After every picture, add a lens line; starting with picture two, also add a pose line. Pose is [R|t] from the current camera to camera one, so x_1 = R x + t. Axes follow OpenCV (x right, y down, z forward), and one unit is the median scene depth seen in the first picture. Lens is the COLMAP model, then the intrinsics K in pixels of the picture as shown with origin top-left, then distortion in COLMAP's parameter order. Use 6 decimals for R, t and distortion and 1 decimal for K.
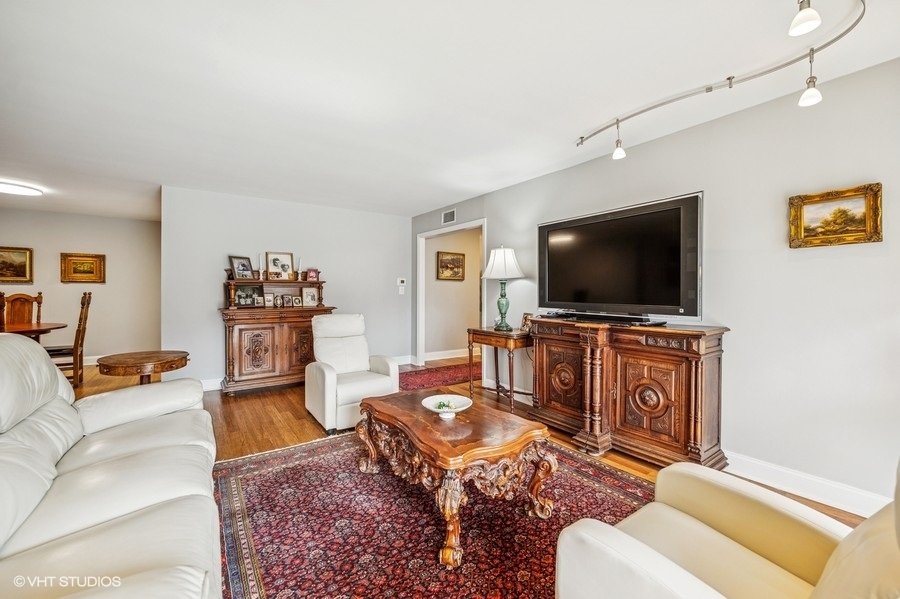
lens RADIAL K [[364.5, 0, 450.2], [0, 364.5, 294.8], [0, 0, 1]] dist [-0.001231, -0.000367]
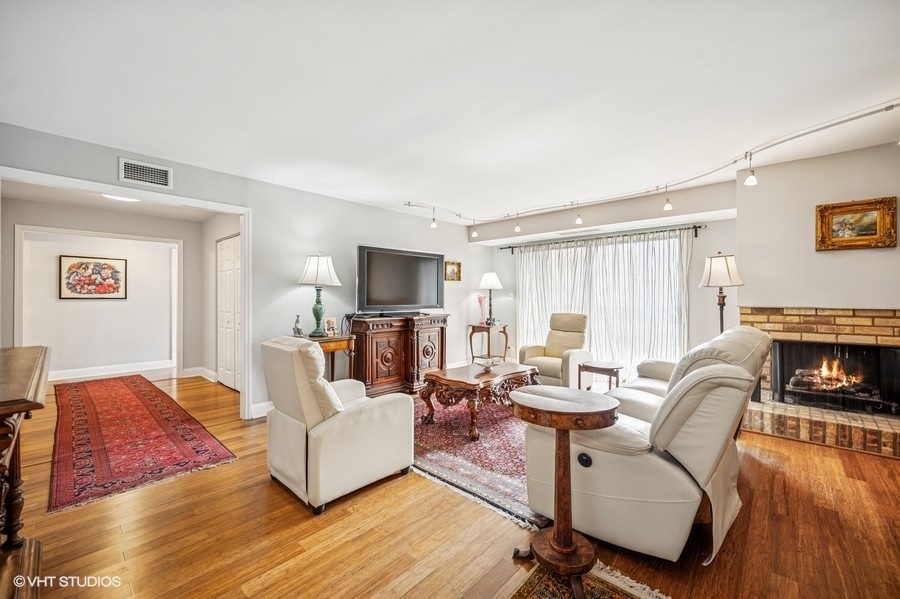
lens RADIAL K [[364.5, 0, 453.2], [0, 364.5, 296.3], [0, 0, 1]] dist [-0.001231, -0.000367]
pose [[-0.217564, -0.001753, 0.976044, -0.790189], [0.010187, 0.999940, 0.004067, -0.012033], [-0.975993, 0.010828, -0.217533, 0.730578]]
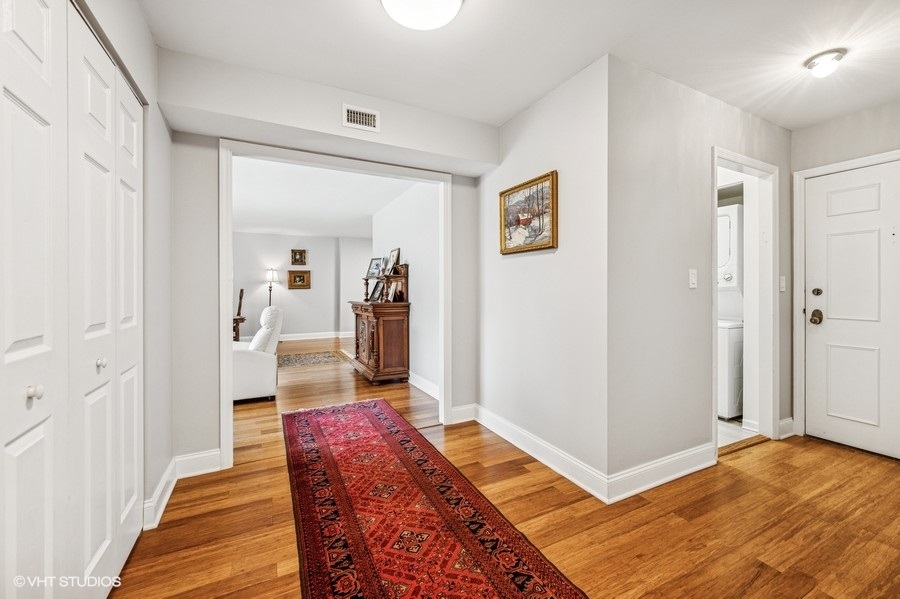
lens RADIAL K [[364.5, 0, 448.9], [0, 364.5, 291.6], [0, 0, 1]] dist [-0.001231, -0.000367]
pose [[-0.142899, -0.001354, -0.989736, 0.575131], [-0.009240, 0.999957, -0.000034, 0.003469], [0.989694, 0.009140, -0.142905, 1.396493]]
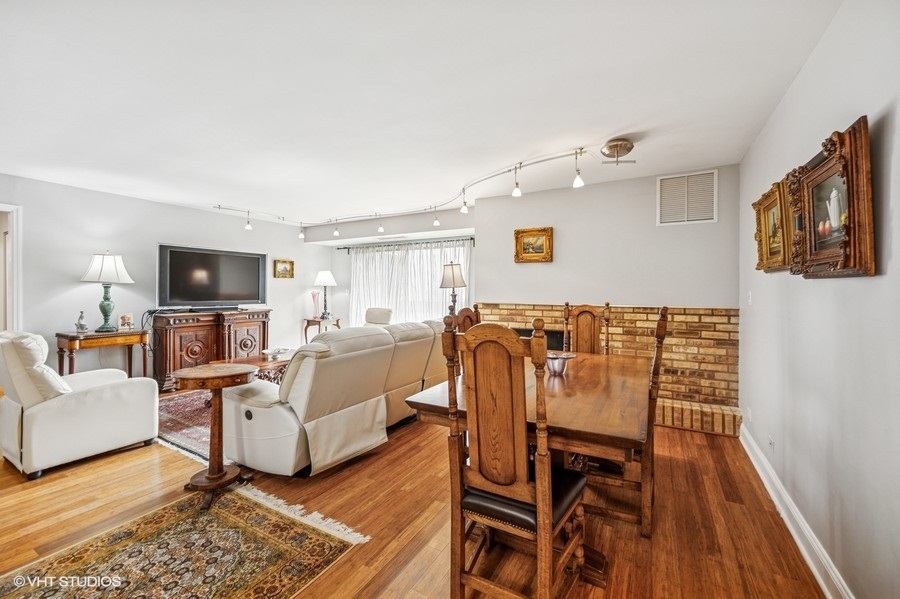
lens RADIAL K [[364.5, 0, 452.7], [0, 364.5, 293.6], [0, 0, 1]] dist [-0.001231, -0.000367]
pose [[-0.428160, -0.012830, 0.903612, -1.059653], [0.002837, 0.999875, 0.015540, -0.022215], [-0.903699, 0.009217, -0.428070, 0.464883]]
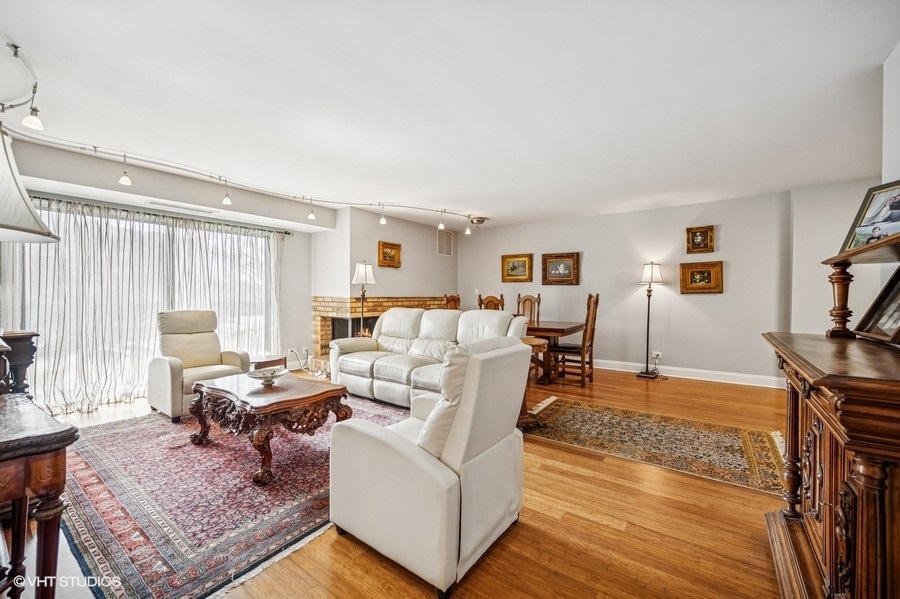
lens RADIAL K [[364.5, 0, 450.4], [0, 364.5, 297.6], [0, 0, 1]] dist [-0.001231, -0.000367]
pose [[-0.948379, -0.003193, -0.317124, -0.104055], [-0.009280, 0.999801, 0.017687, -0.003964], [0.317004, 0.019717, -0.948219, 1.170061]]
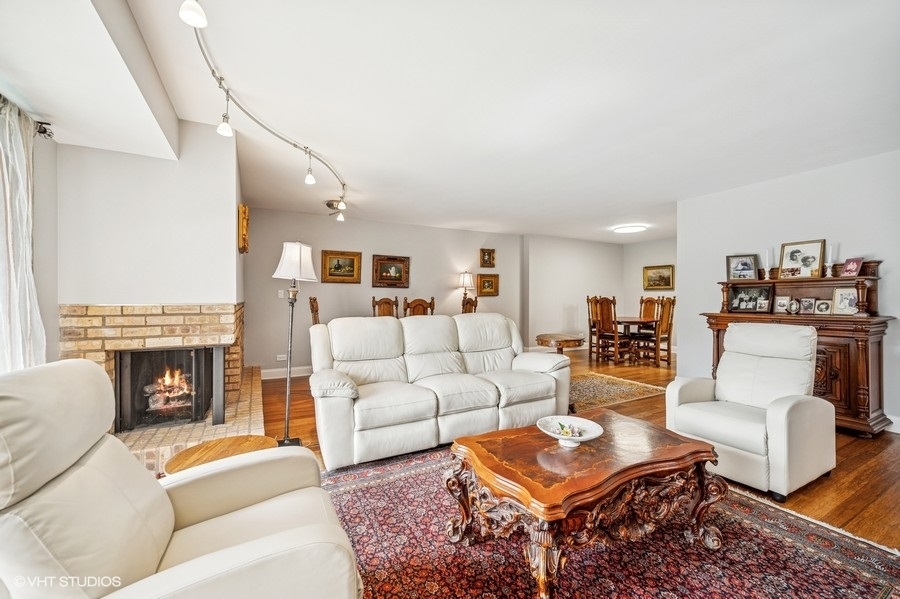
lens RADIAL K [[364.5, 0, 451.8], [0, 364.5, 298.5], [0, 0, 1]] dist [-0.001231, -0.000367]
pose [[-0.116907, -0.000816, -0.993143, 0.389048], [-0.007217, 0.999974, 0.000028, 0.006893], [0.993117, 0.007171, -0.116910, 0.396165]]
